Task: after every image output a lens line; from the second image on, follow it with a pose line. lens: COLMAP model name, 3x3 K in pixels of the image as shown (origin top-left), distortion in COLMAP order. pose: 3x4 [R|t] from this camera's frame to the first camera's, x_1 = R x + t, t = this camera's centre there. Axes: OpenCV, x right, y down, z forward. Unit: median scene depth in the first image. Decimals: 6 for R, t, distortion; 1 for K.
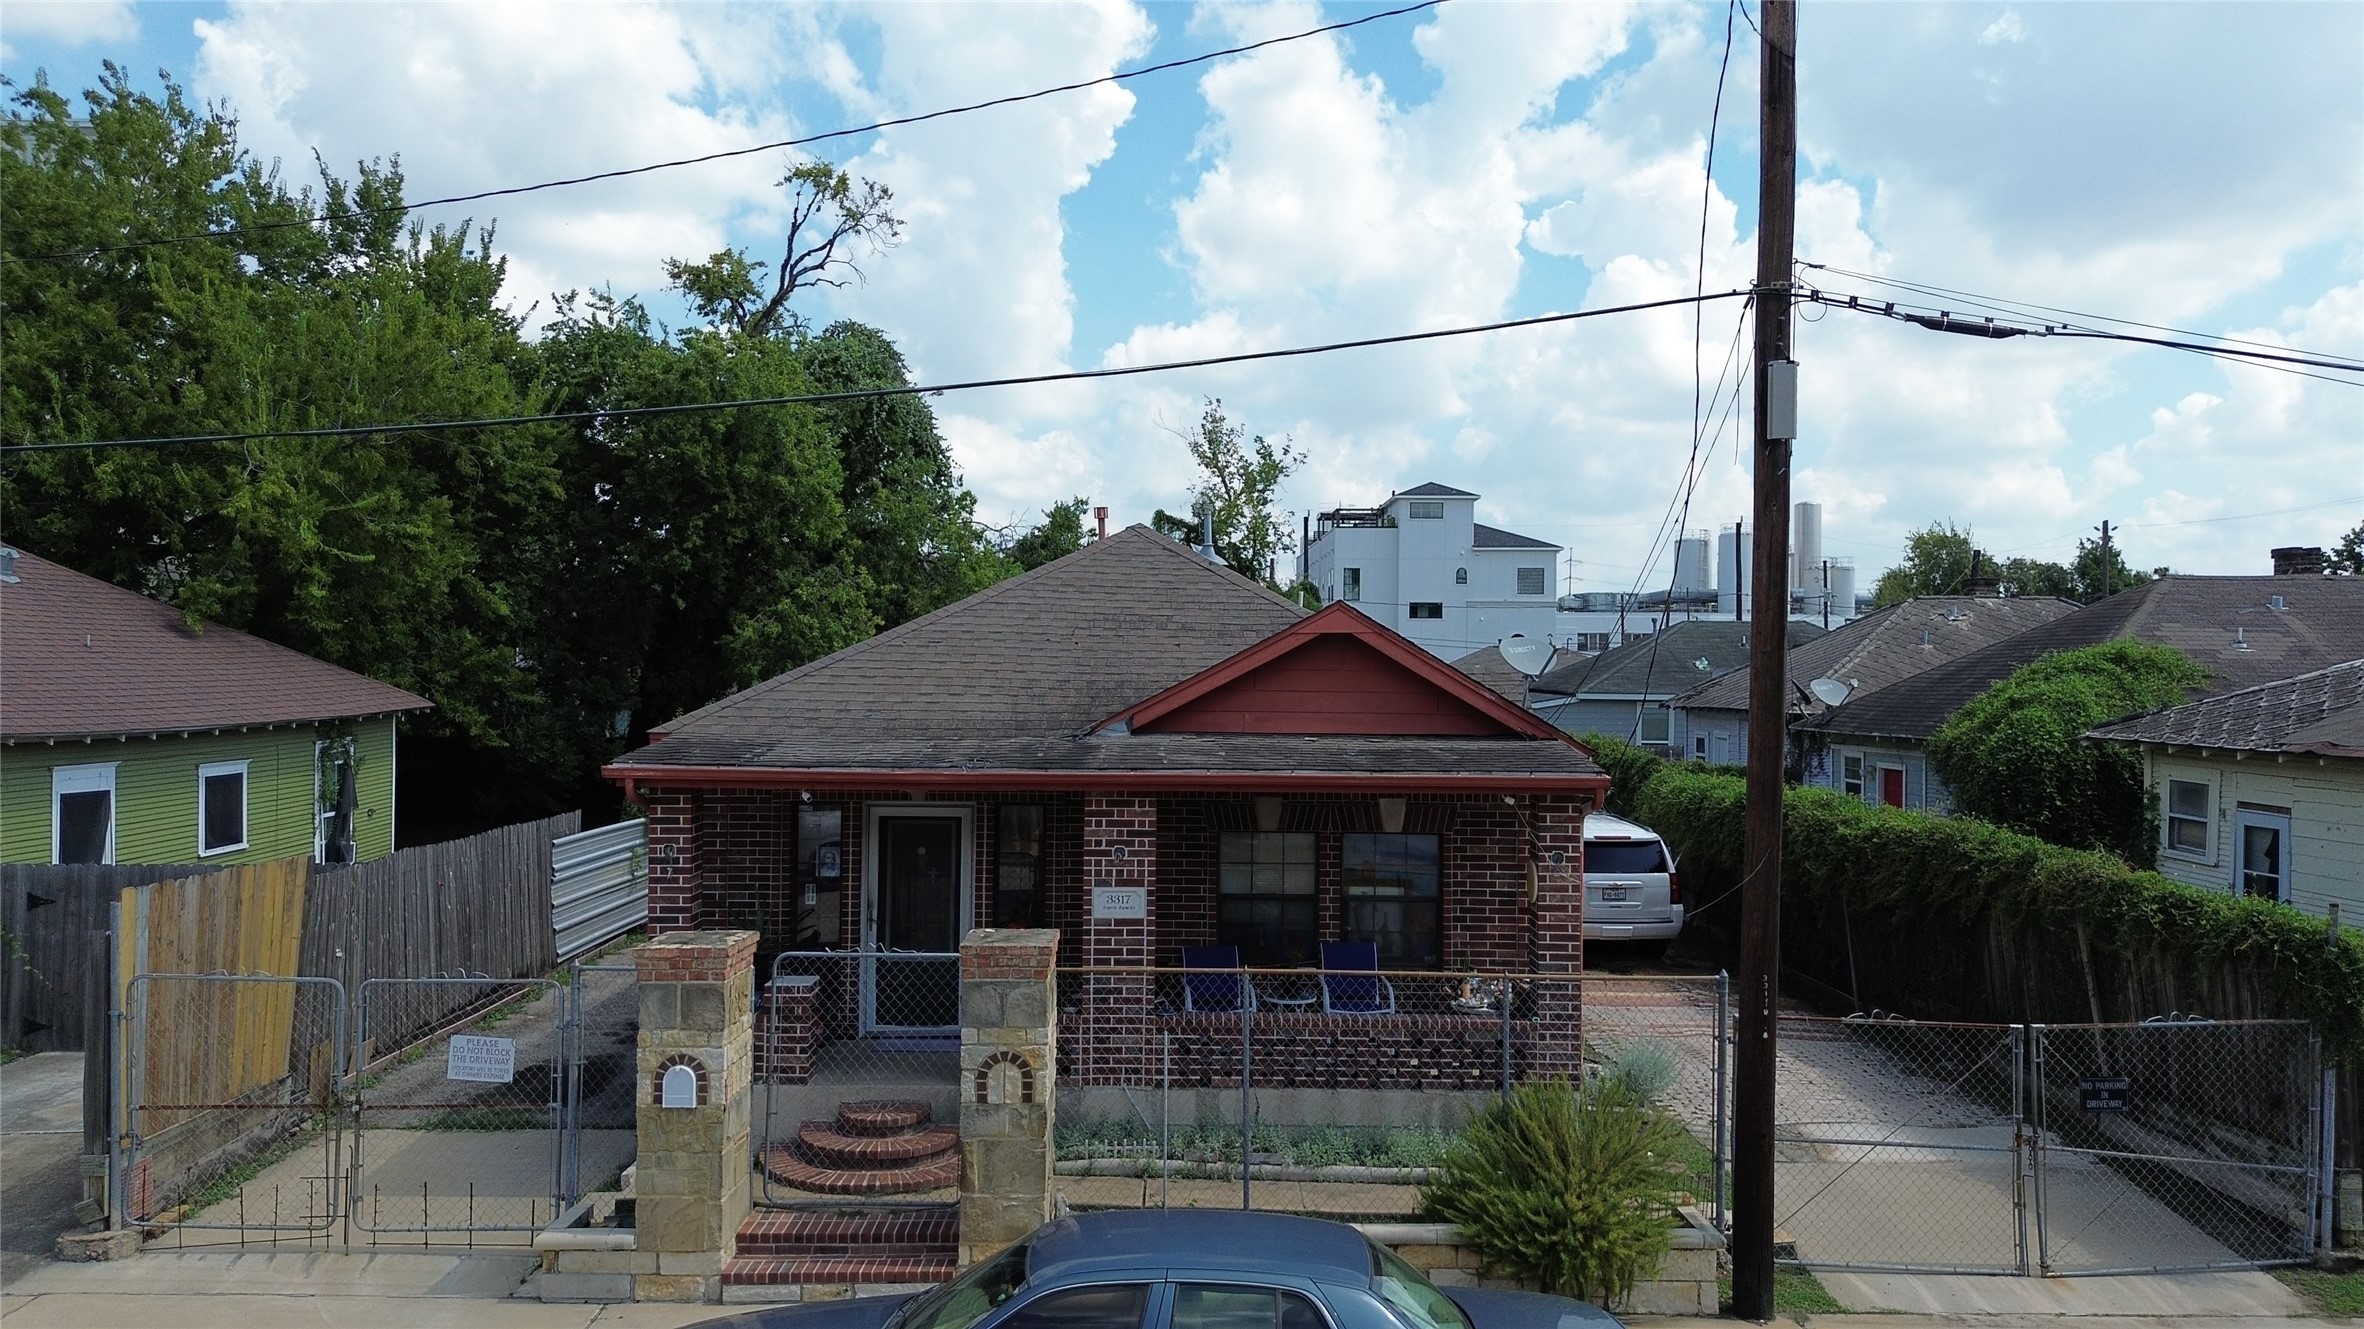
lens RADIAL K [[1682.8, 0, 1188.0], [0, 1682.8, 667.7], [0, 0, 1]] dist [0.070308, -0.065500]
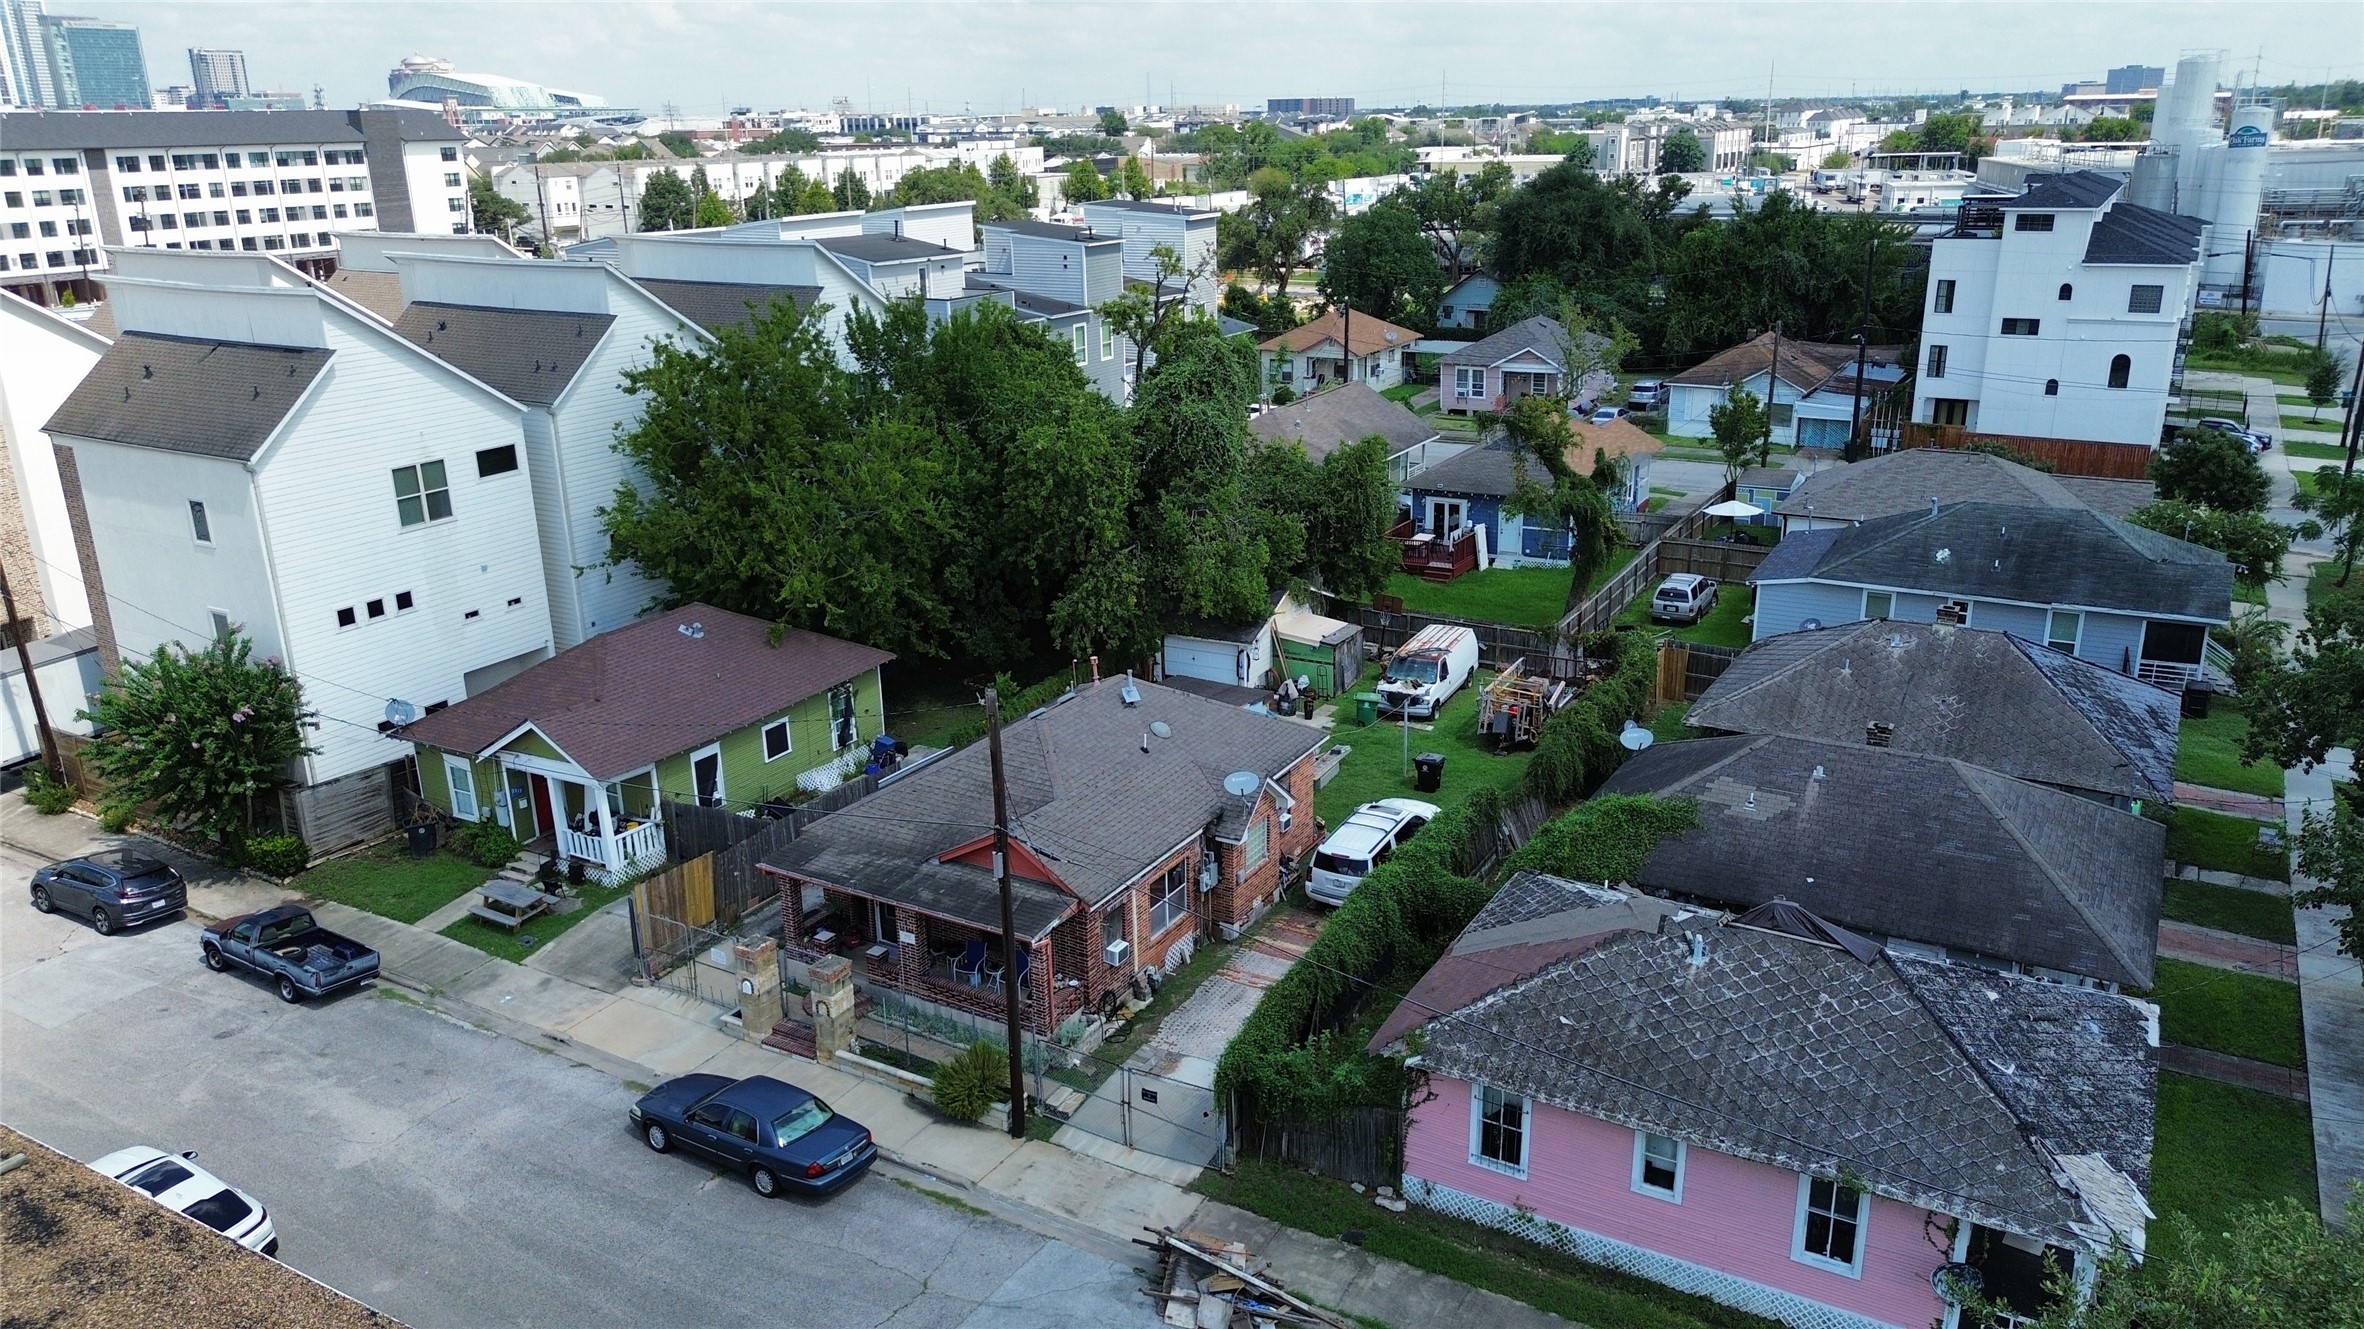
lens RADIAL K [[1682.8, 0, 1188.0], [0, 1682.8, 667.7], [0, 0, 1]] dist [0.070308, -0.065500]
pose [[0.857495, 0.138395, -0.495530, 1.606386], [0.025530, 0.950510, 0.309643, -1.087533], [0.513859, -0.278168, 0.811524, -0.858365]]
